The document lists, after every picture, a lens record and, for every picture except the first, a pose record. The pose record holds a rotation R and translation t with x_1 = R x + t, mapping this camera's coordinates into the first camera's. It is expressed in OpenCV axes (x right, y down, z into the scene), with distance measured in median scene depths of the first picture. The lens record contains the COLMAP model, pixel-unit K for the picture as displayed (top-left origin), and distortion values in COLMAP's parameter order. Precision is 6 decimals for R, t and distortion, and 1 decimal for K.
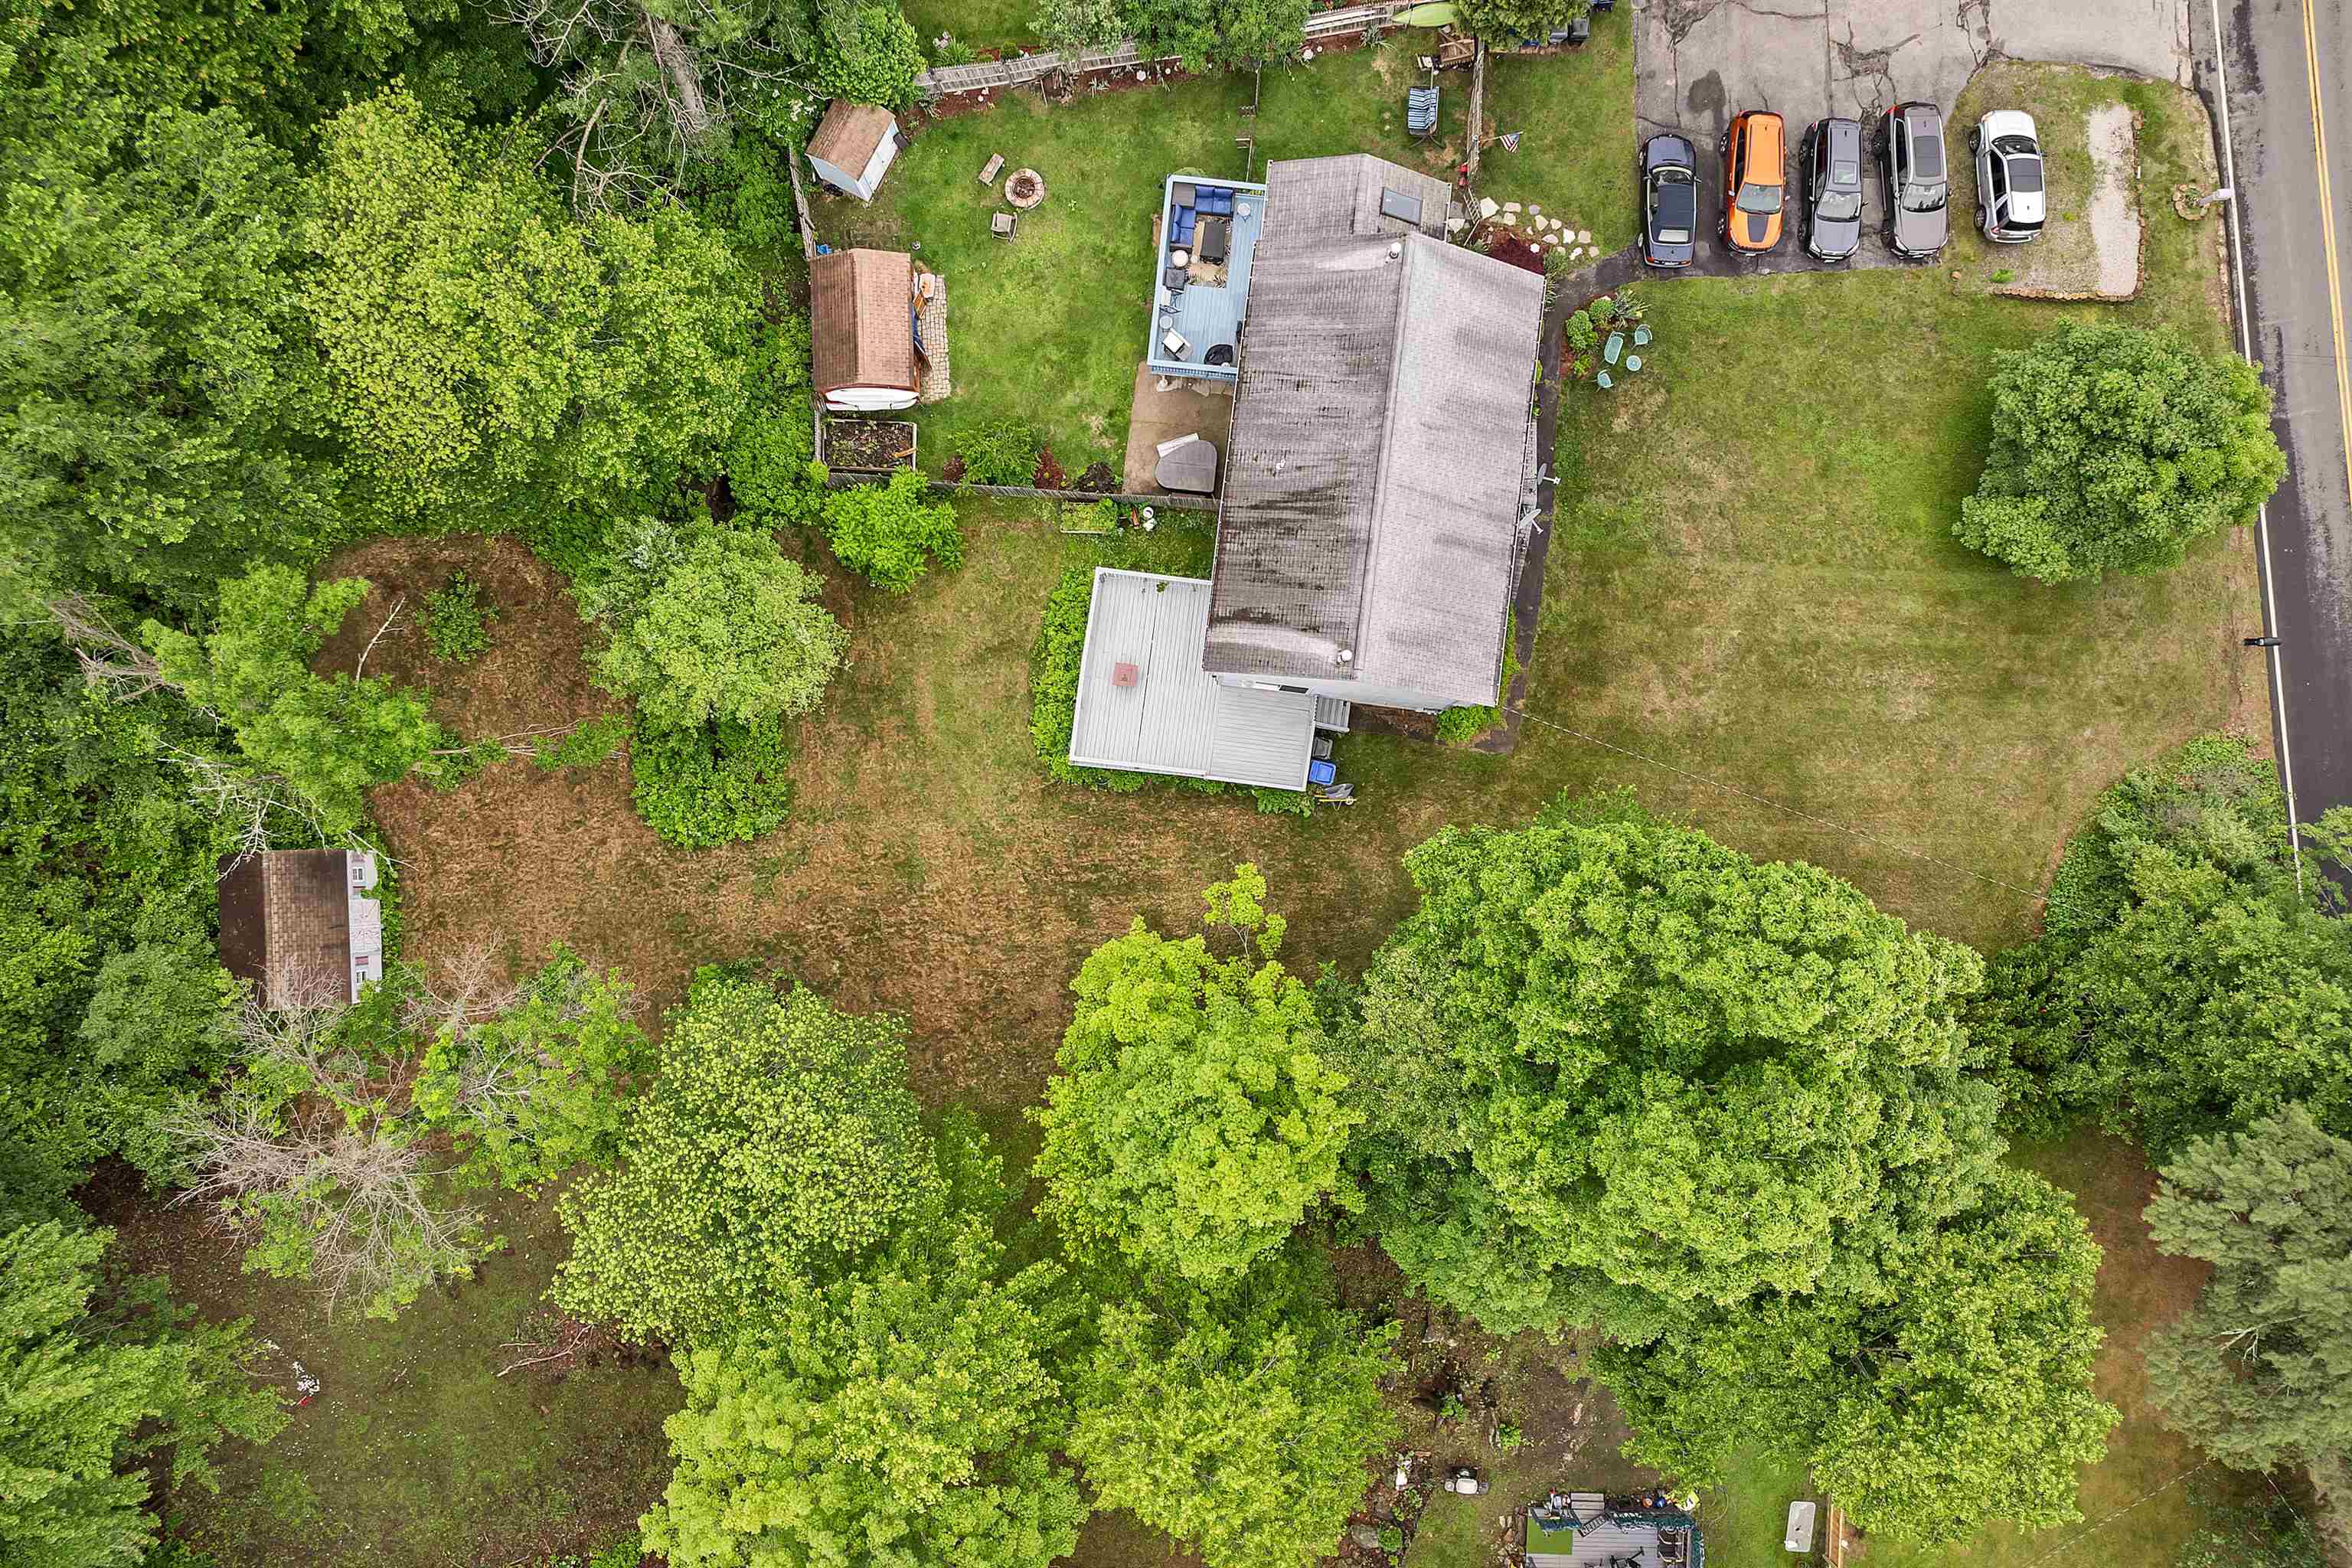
lens RADIAL K [[1694.4, 0, 1184.0], [0, 1694.4, 790.2], [0, 0, 1]] dist [-0.038764, 0.009120]
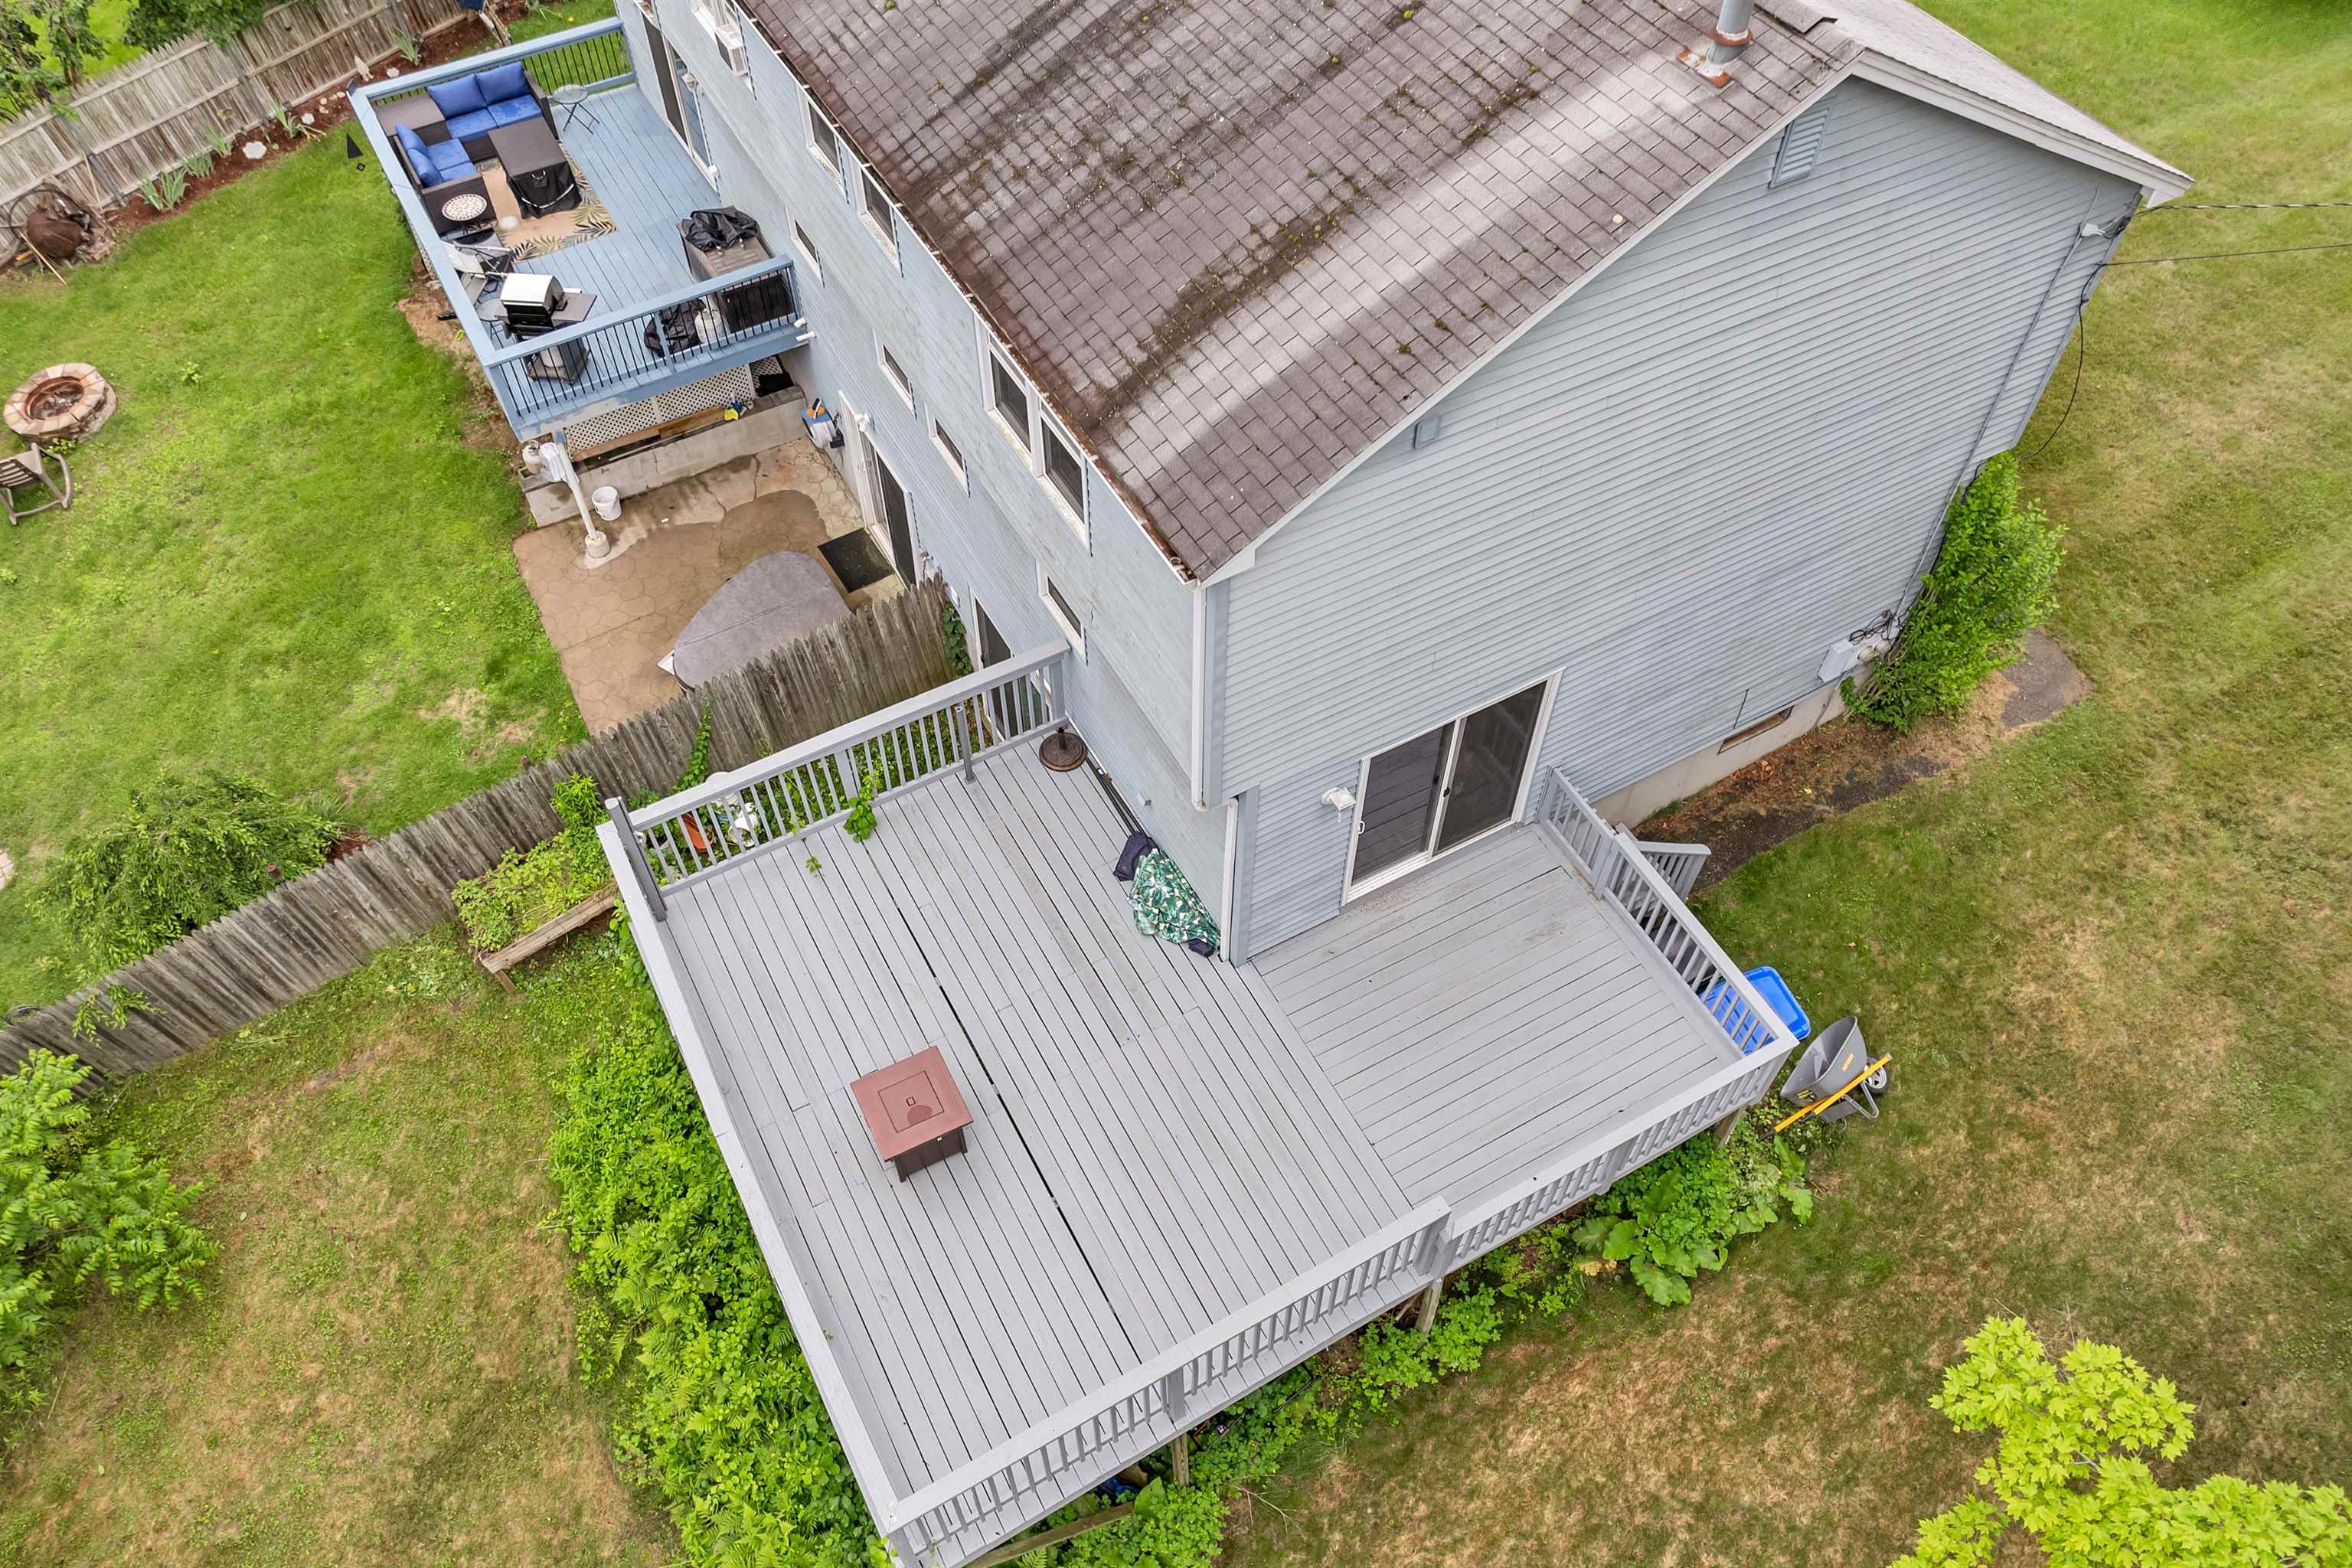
lens RADIAL K [[1694.4, 0, 1181.2], [0, 1694.4, 791.0], [0, 0, 1]] dist [-0.038764, 0.009120]
pose [[0.806373, -0.474749, 0.352670, -0.065037], [0.591072, 0.667037, -0.453537, 0.032242], [-0.019928, 0.574173, 0.818491, 0.749083]]
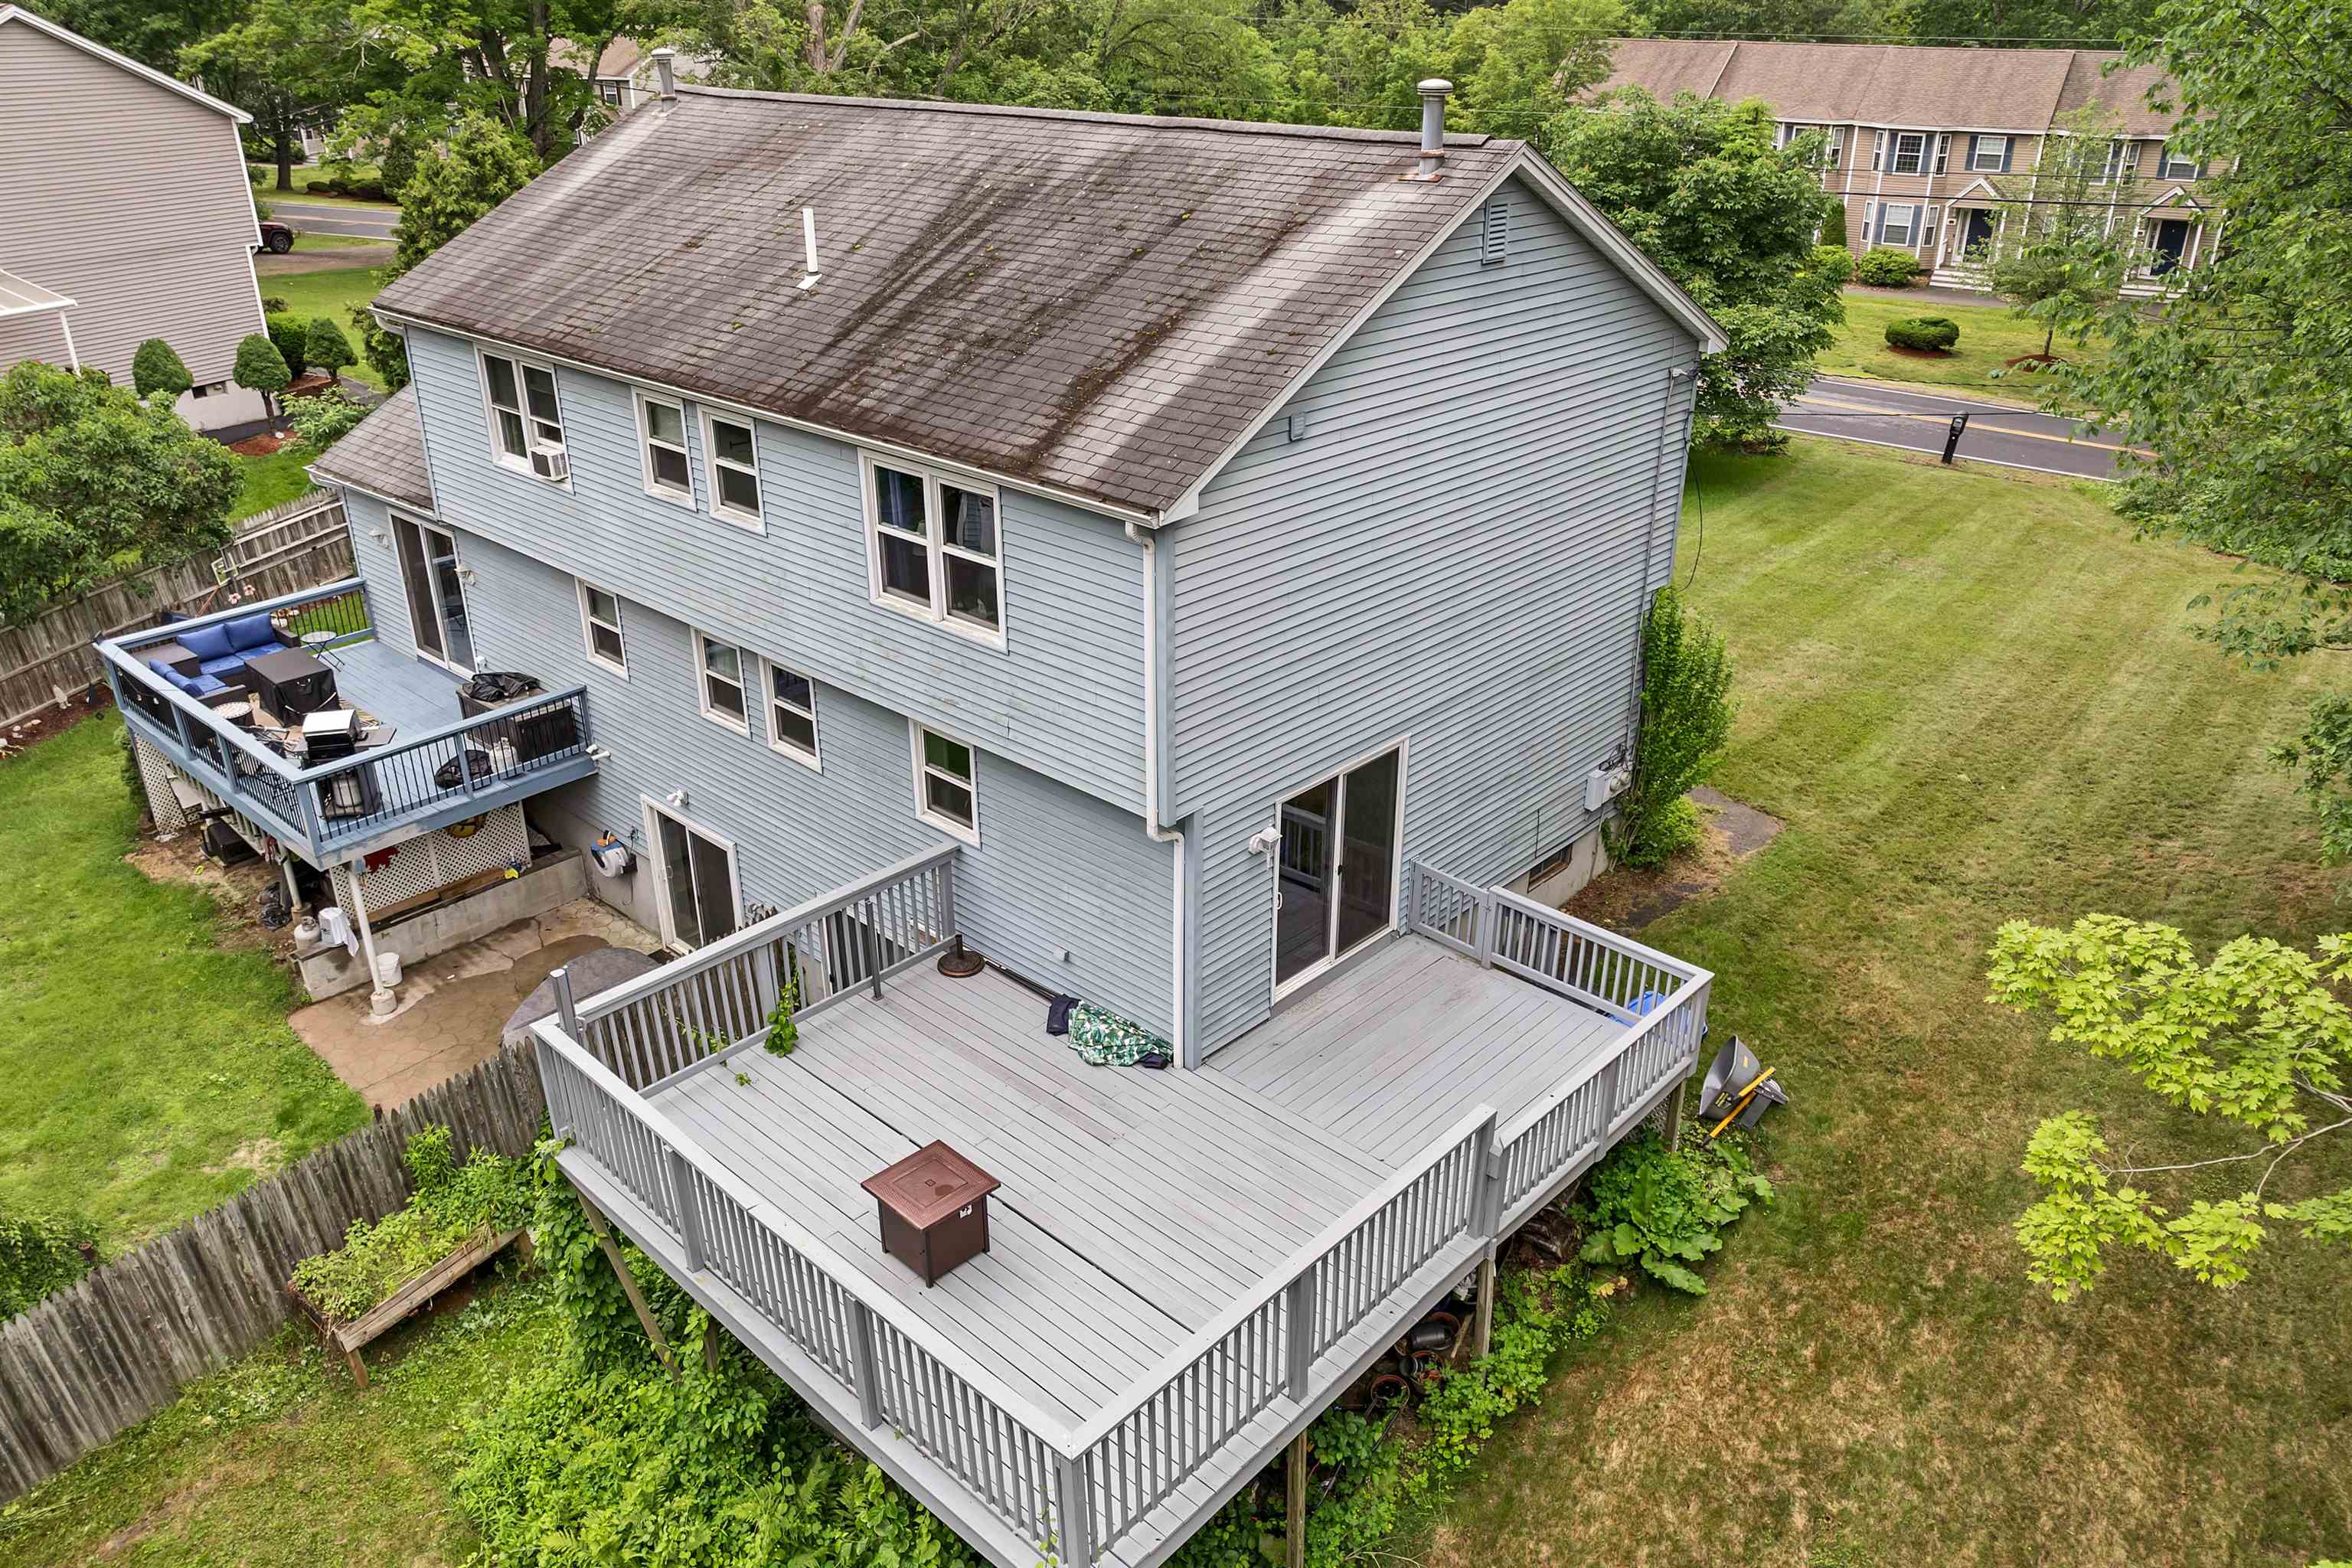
lens RADIAL K [[1694.4, 0, 1176.6], [0, 1694.4, 790.0], [0, 0, 1]] dist [-0.038764, 0.009120]
pose [[0.585849, -0.360300, 0.725924, -0.155394], [0.810055, 0.287247, -0.511176, 0.057344], [-0.024343, 0.887510, 0.460146, 0.815681]]
